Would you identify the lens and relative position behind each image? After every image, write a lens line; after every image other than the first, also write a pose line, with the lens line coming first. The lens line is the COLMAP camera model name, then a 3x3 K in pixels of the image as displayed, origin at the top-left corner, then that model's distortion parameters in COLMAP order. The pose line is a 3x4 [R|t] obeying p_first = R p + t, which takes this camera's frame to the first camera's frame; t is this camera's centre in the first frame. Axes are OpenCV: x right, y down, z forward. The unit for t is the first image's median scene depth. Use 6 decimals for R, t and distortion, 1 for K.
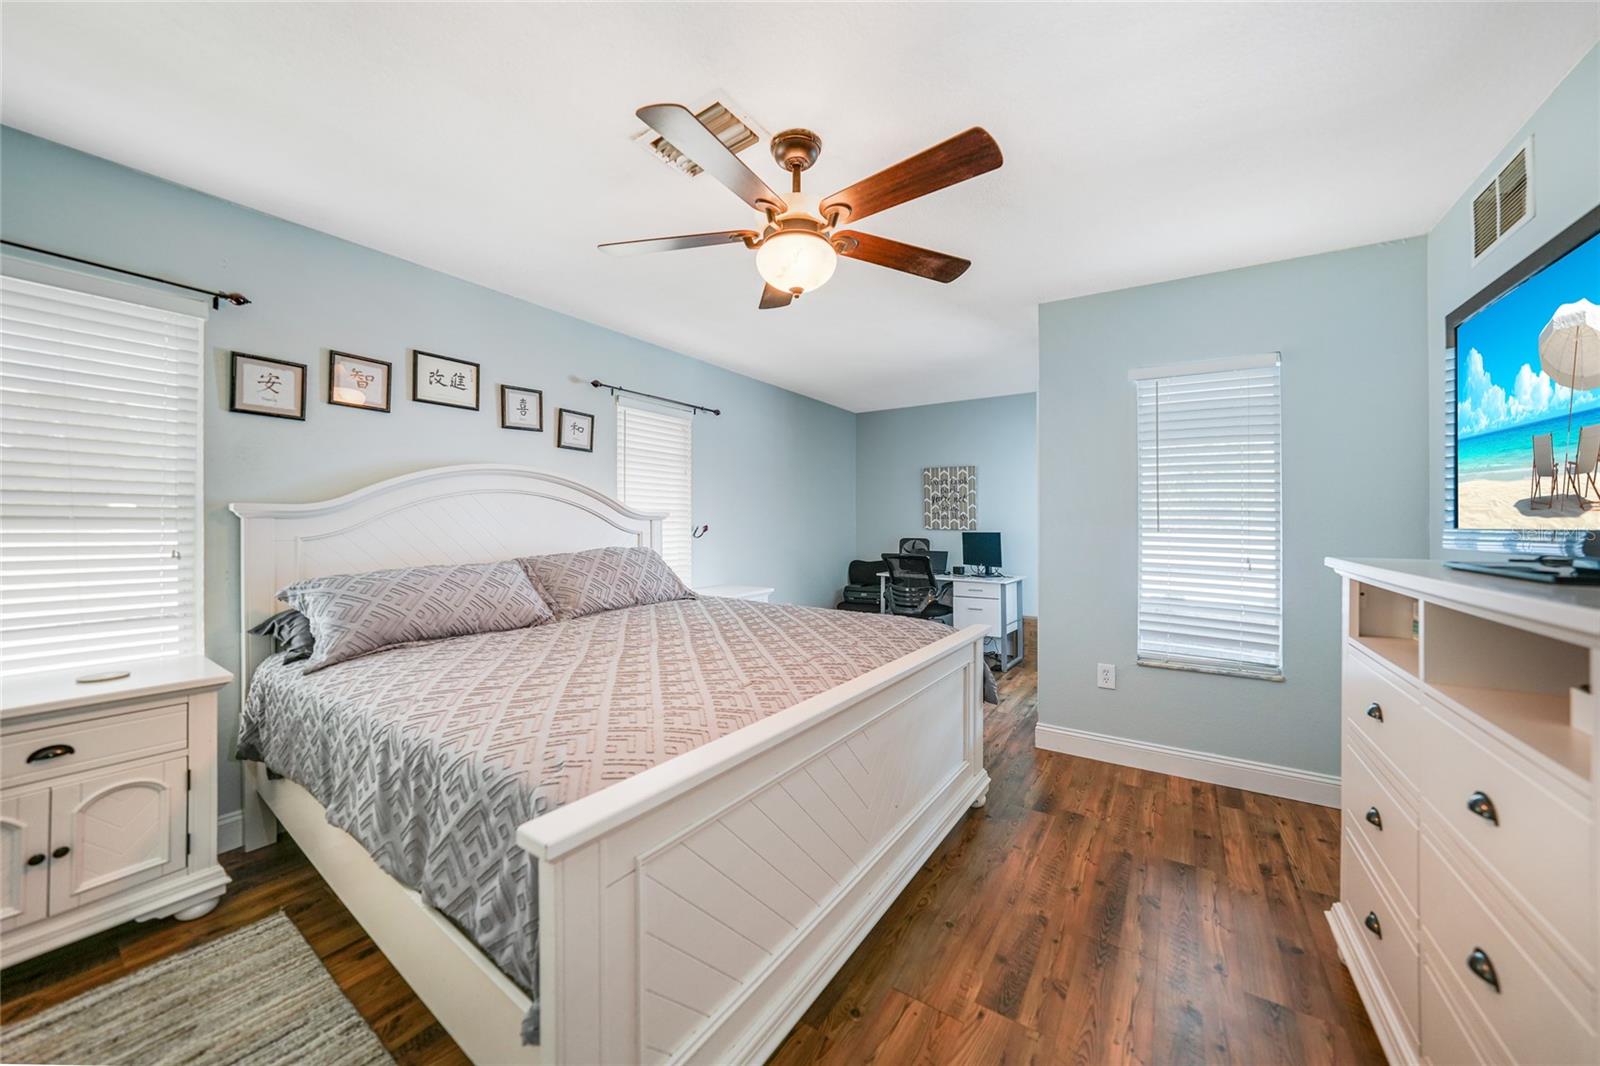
lens RADIAL K [[566.6, 0, 793.2], [0, 566.6, 530.1], [0, 0, 1]] dist [-0.031264, 0.007704]
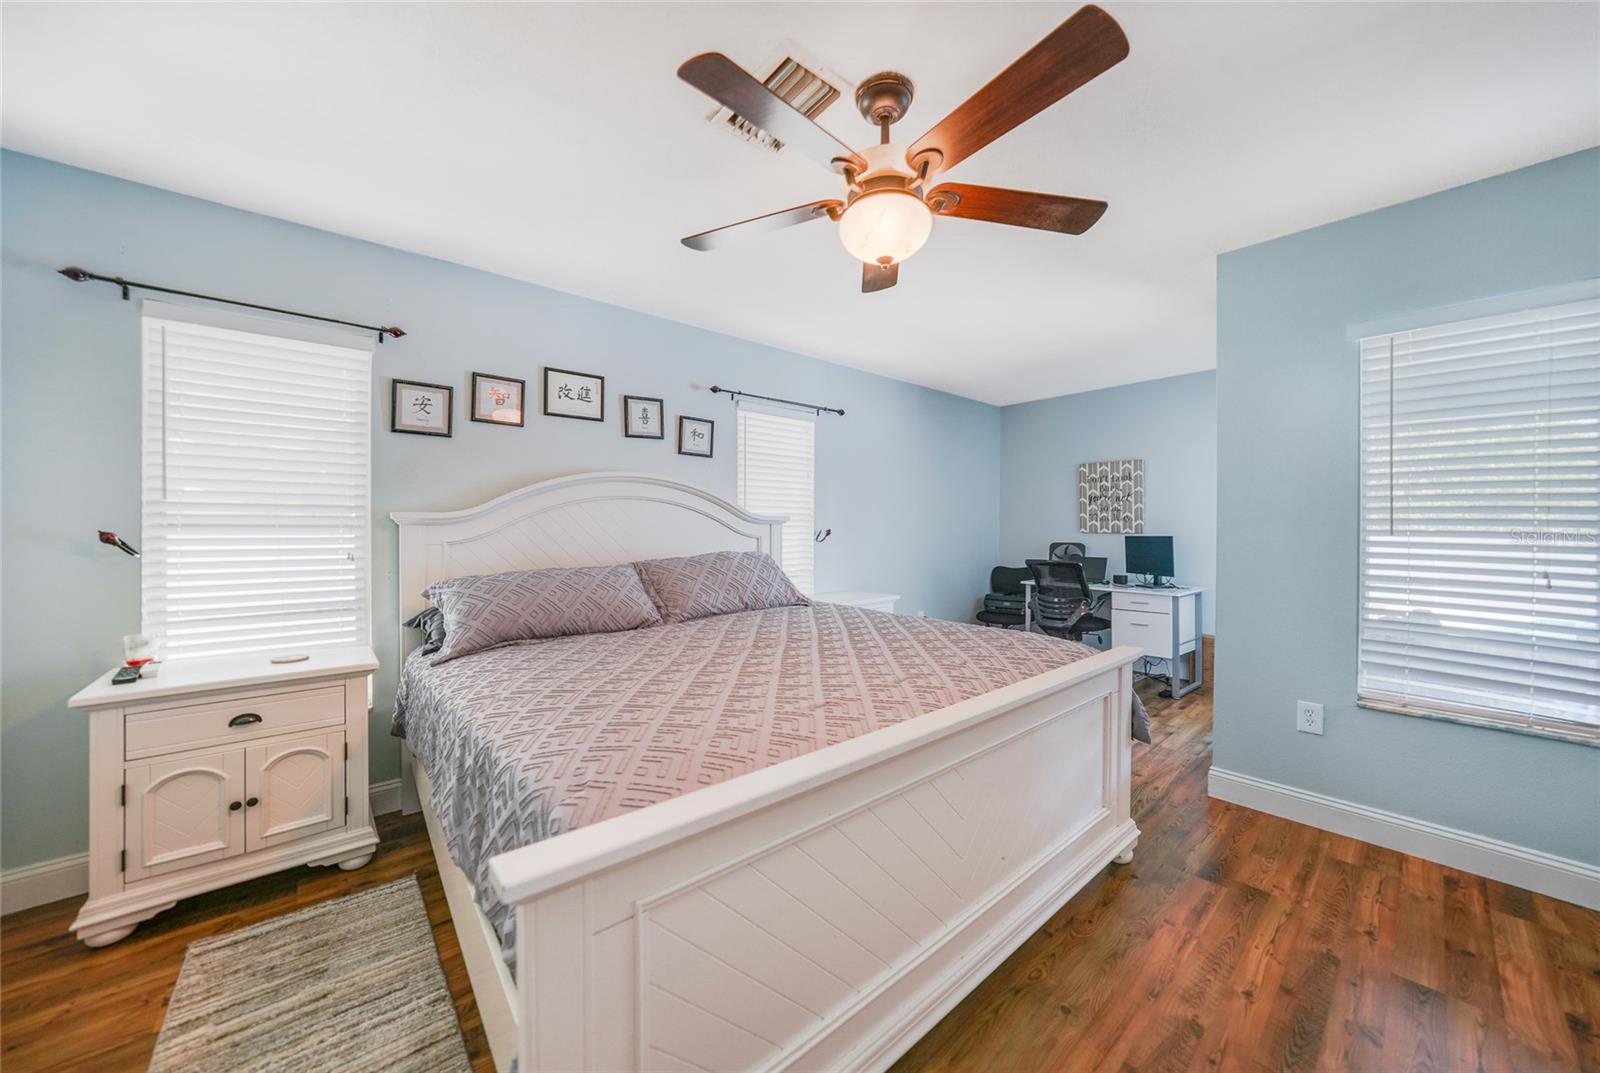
lens RADIAL K [[562.1, 0, 795.8], [0, 562.1, 545.9], [0, 0, 1]] dist [-0.030330, 0.006866]
pose [[0.965625, 0.002917, -0.259922, 0.084800], [0.002463, 0.999790, 0.020367, 0.000673], [0.259927, -0.020307, 0.965415, 0.100634]]
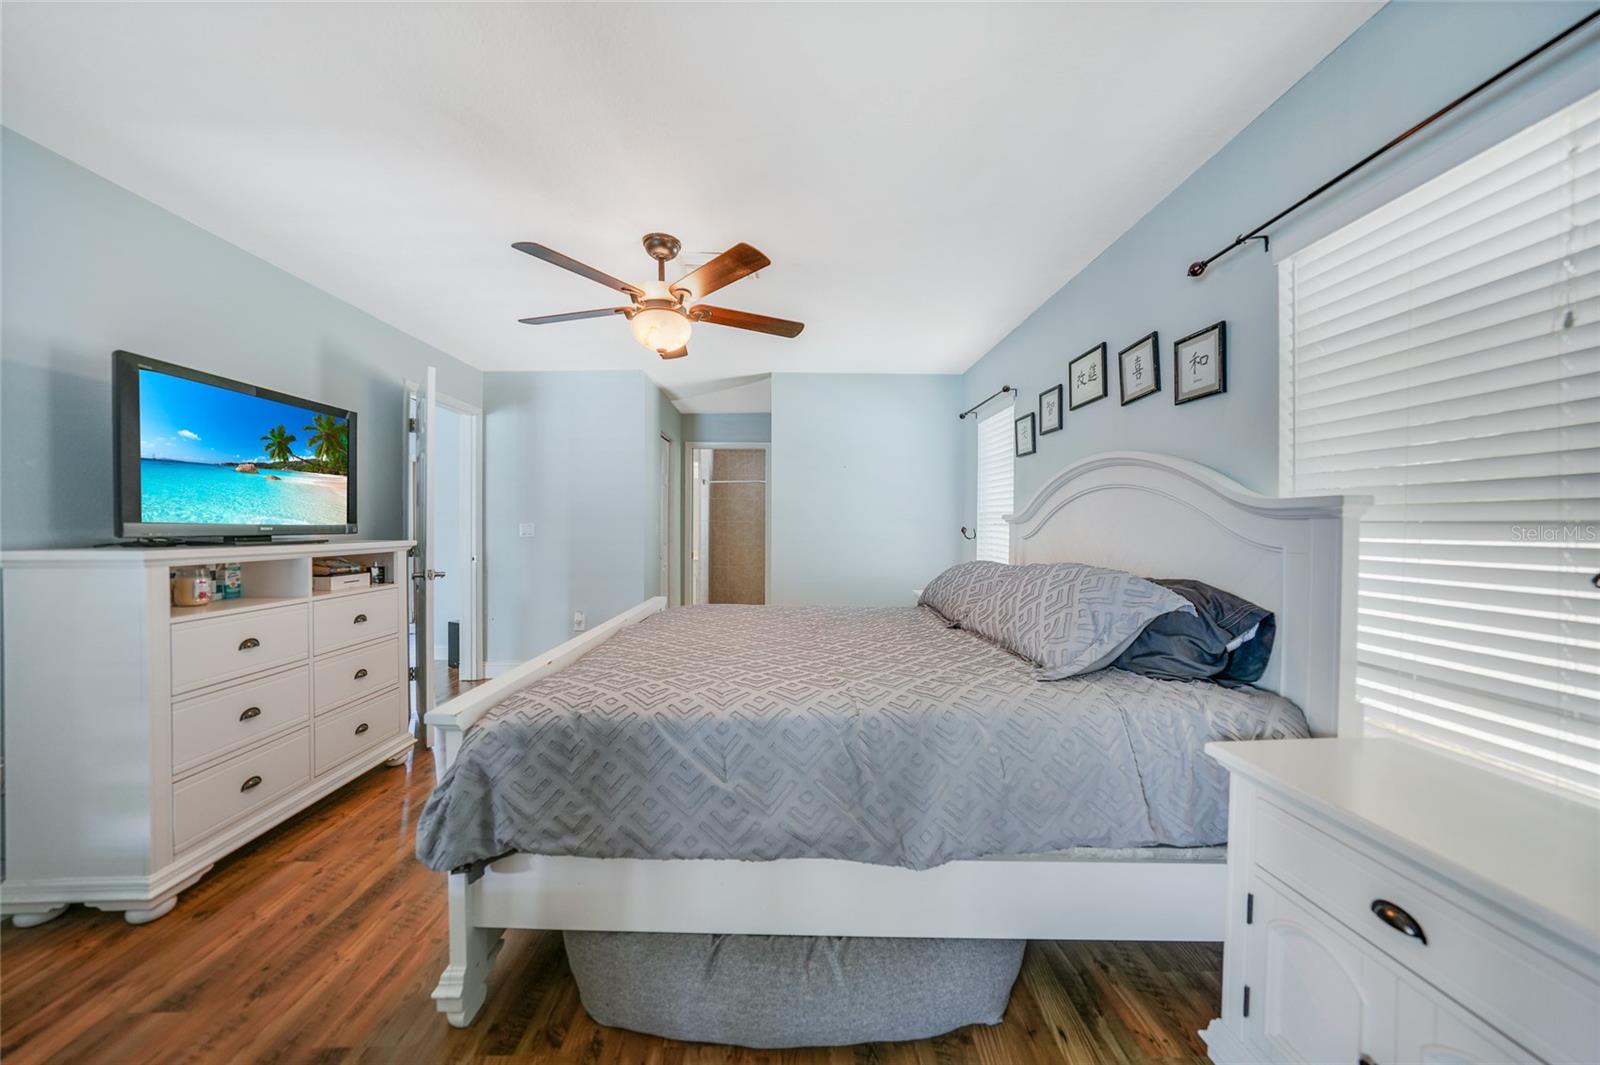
lens RADIAL K [[566.6, 0, 793.2], [0, 566.6, 529.6], [0, 0, 1]] dist [-0.031264, 0.007704]
pose [[-0.824403, -0.010626, -0.565903, 0.454266], [-0.016428, 0.999852, 0.005159, -0.006107], [0.565764, 0.013550, -0.824456, 1.981636]]
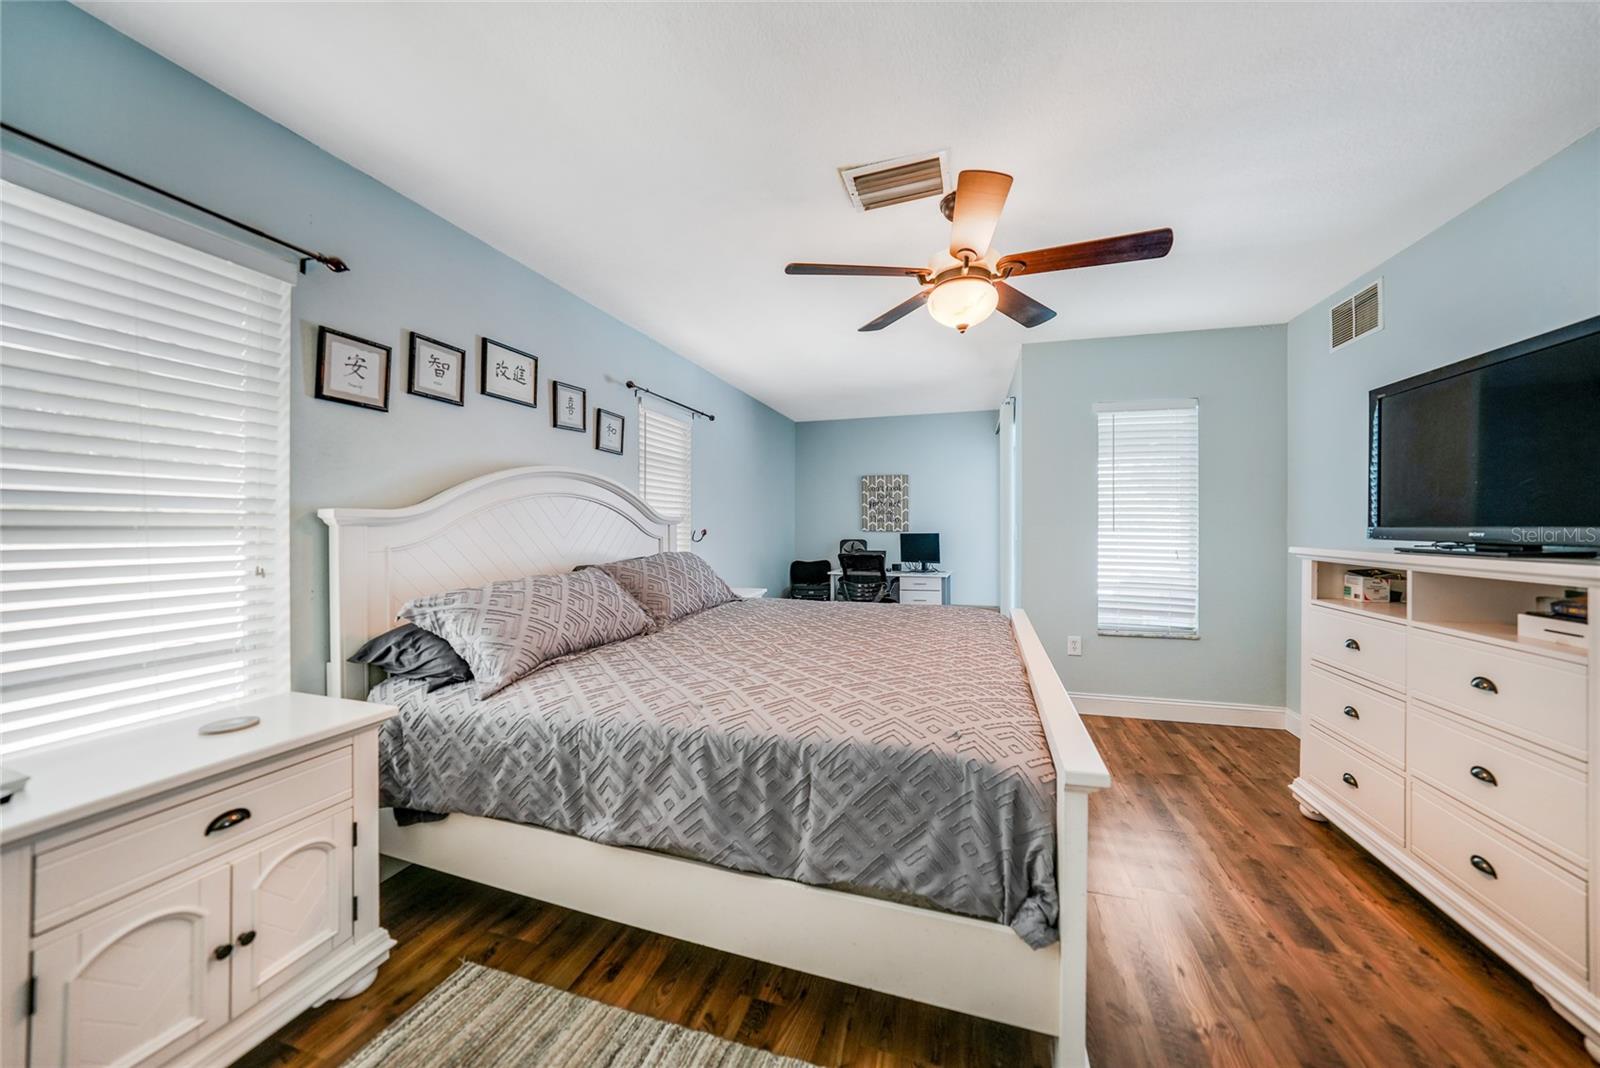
lens RADIAL K [[551.1, 0, 807.0], [0, 551.1, 543.2], [0, 0, 1]] dist [-0.025119, 0.000129]
pose [[0.955945, -0.017217, 0.293040, -0.546146], [0.011717, 0.999721, 0.020515, -0.003918], [-0.293312, -0.016178, 0.955880, 0.003650]]
